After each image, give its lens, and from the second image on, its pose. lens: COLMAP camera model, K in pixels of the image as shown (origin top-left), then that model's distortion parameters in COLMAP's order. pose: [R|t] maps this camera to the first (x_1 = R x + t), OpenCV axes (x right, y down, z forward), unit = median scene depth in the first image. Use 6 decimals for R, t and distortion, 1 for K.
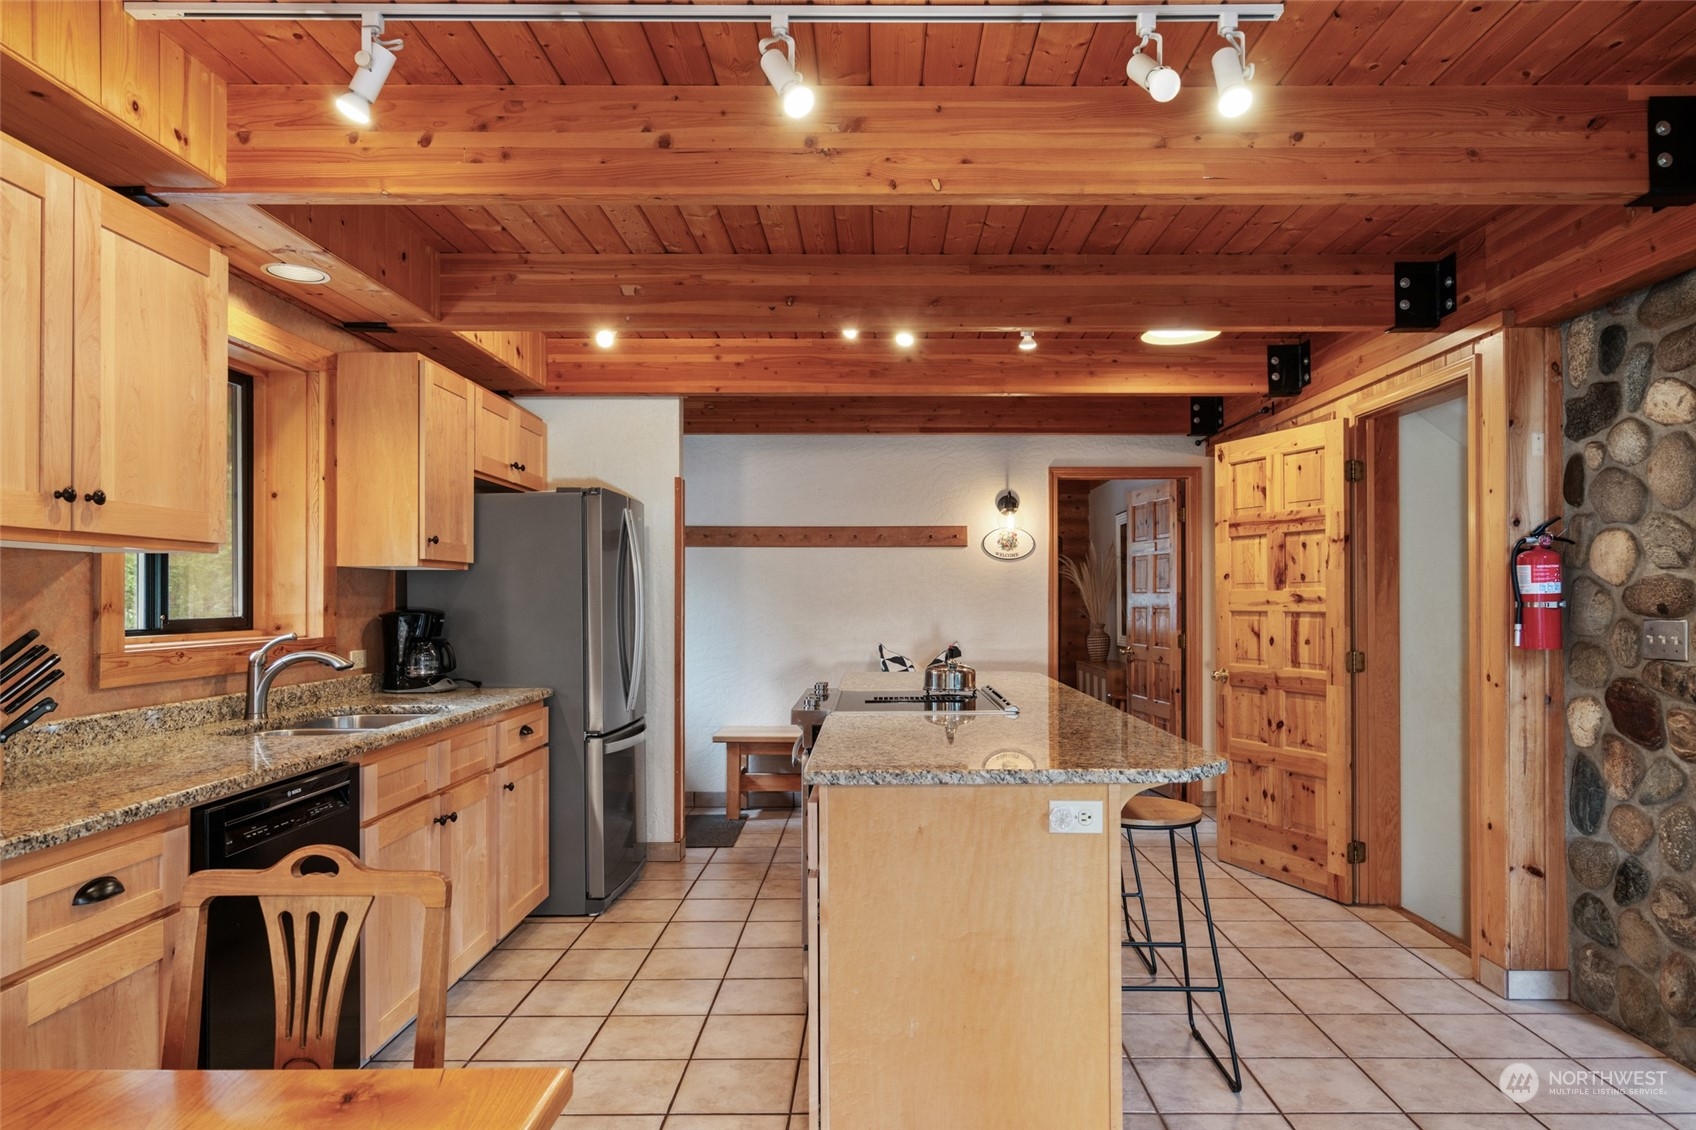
lens RADIAL K [[1039.1, 0, 880.3], [0, 1039.1, 591.6], [0, 0, 1]] dist [0.003288, 0.005666]
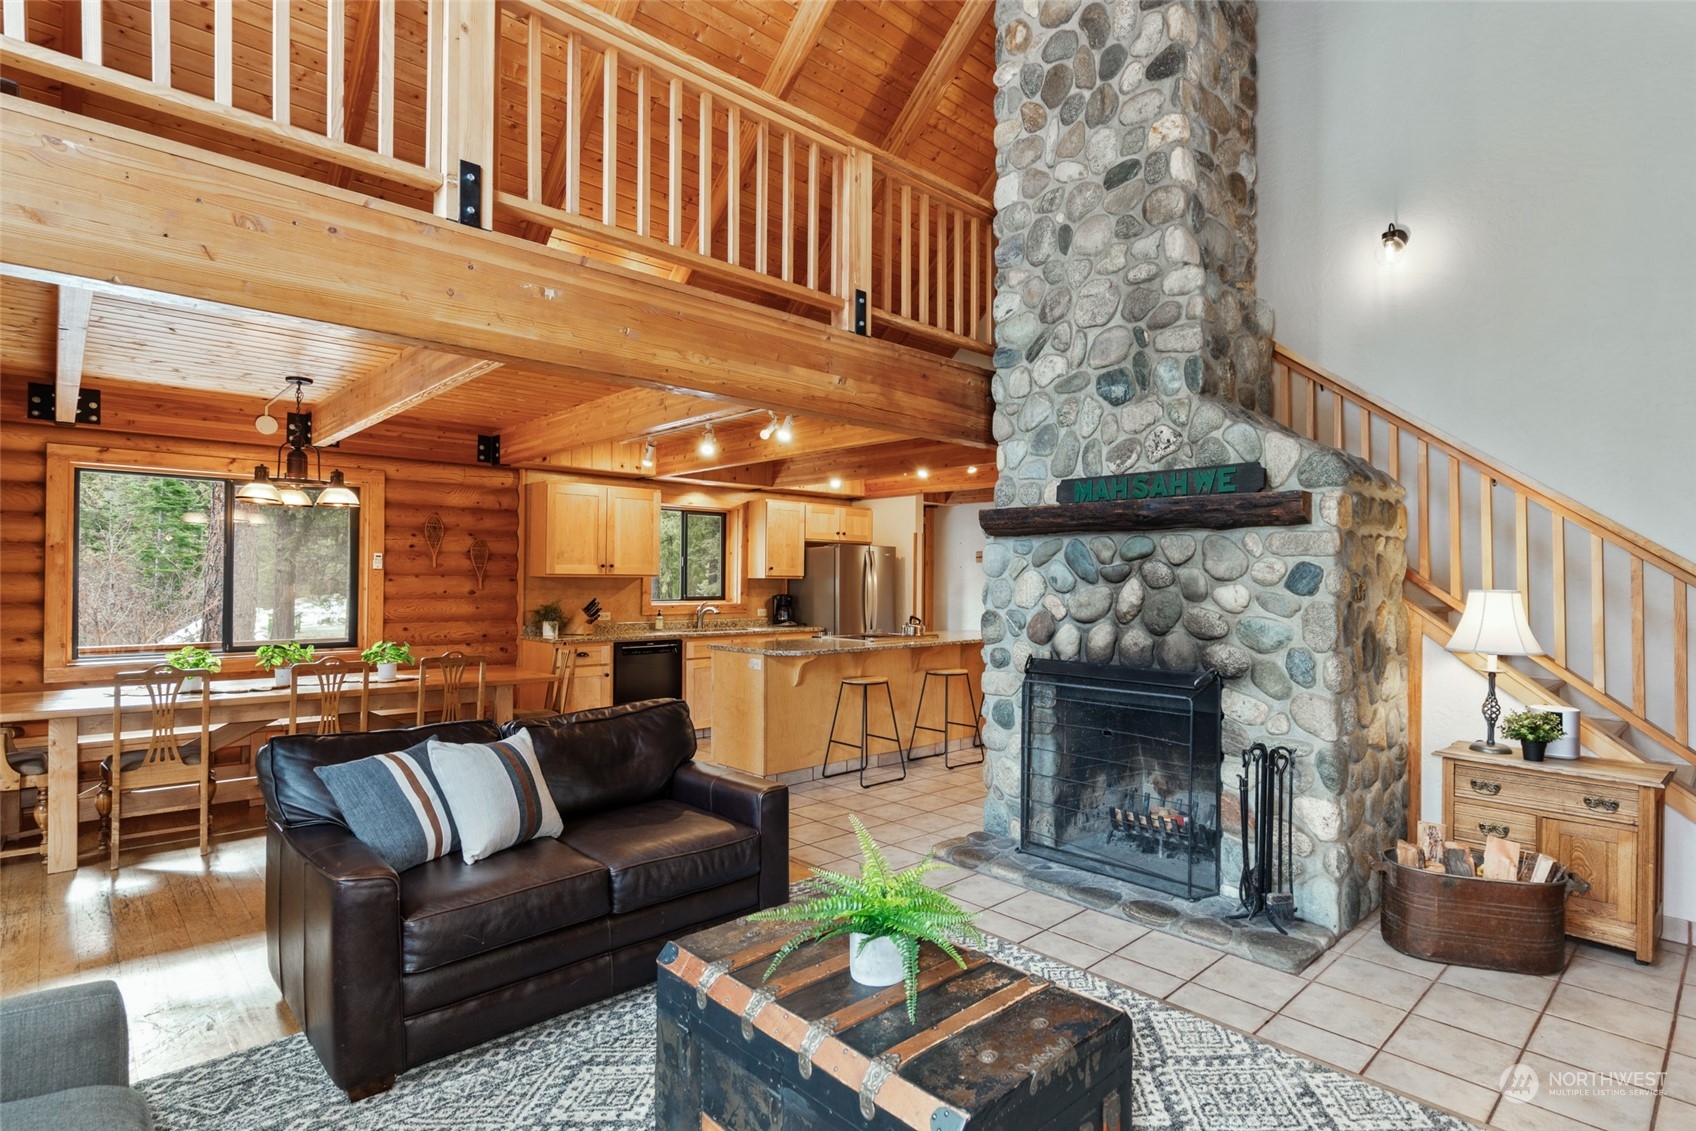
lens RADIAL K [[872.4, 0, 908.0], [0, 872.4, 571.7], [0, 0, 1]] dist [0.015698, 0.000922]
pose [[0.698186, -0.000312, -0.715916, 1.571006], [-0.003790, 0.999984, -0.004132, -0.036634], [0.715906, 0.005598, 0.698174, -0.346252]]
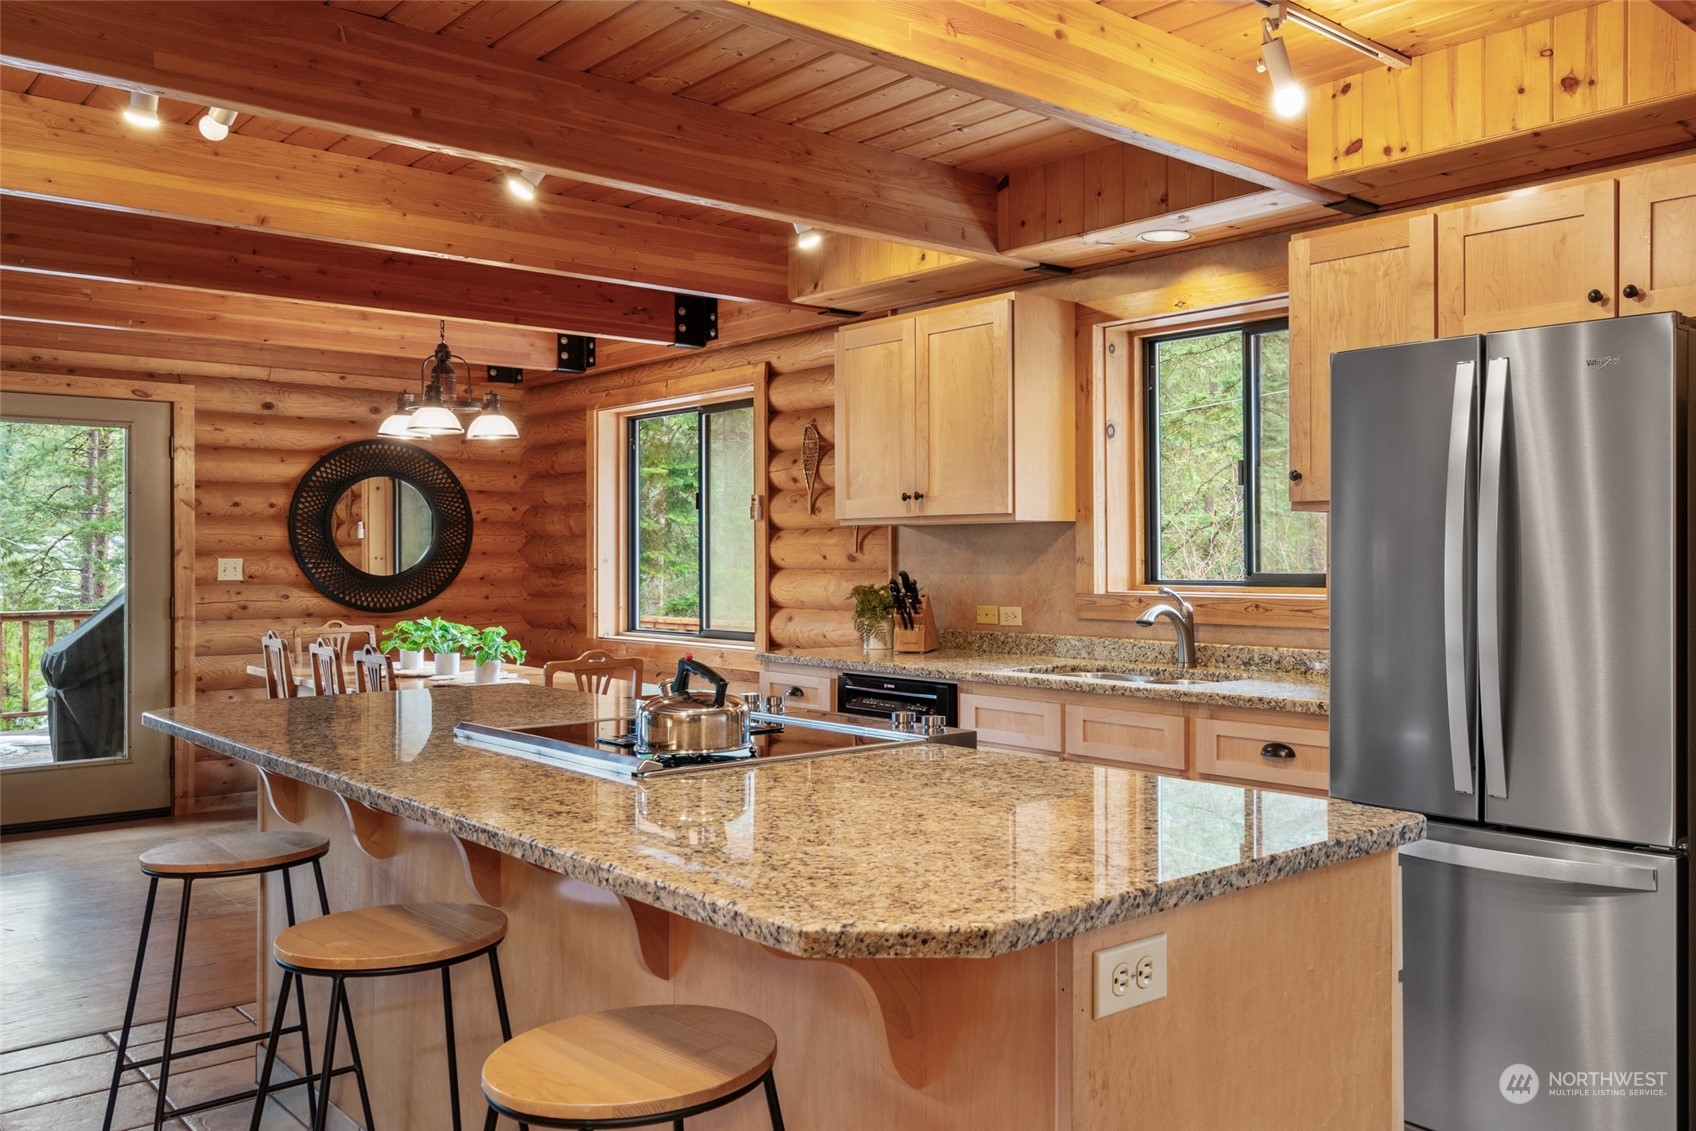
lens RADIAL K [[1319.9, 0, 941.7], [0, 1319.9, 555.2], [0, 0, 1]] dist [0.024139, -0.002653]
pose [[-0.720282, 0.005296, -0.693661, 0.465143], [0.008748, 0.999961, -0.001449, 0.007412], [0.693626, -0.007112, -0.720300, 1.650805]]
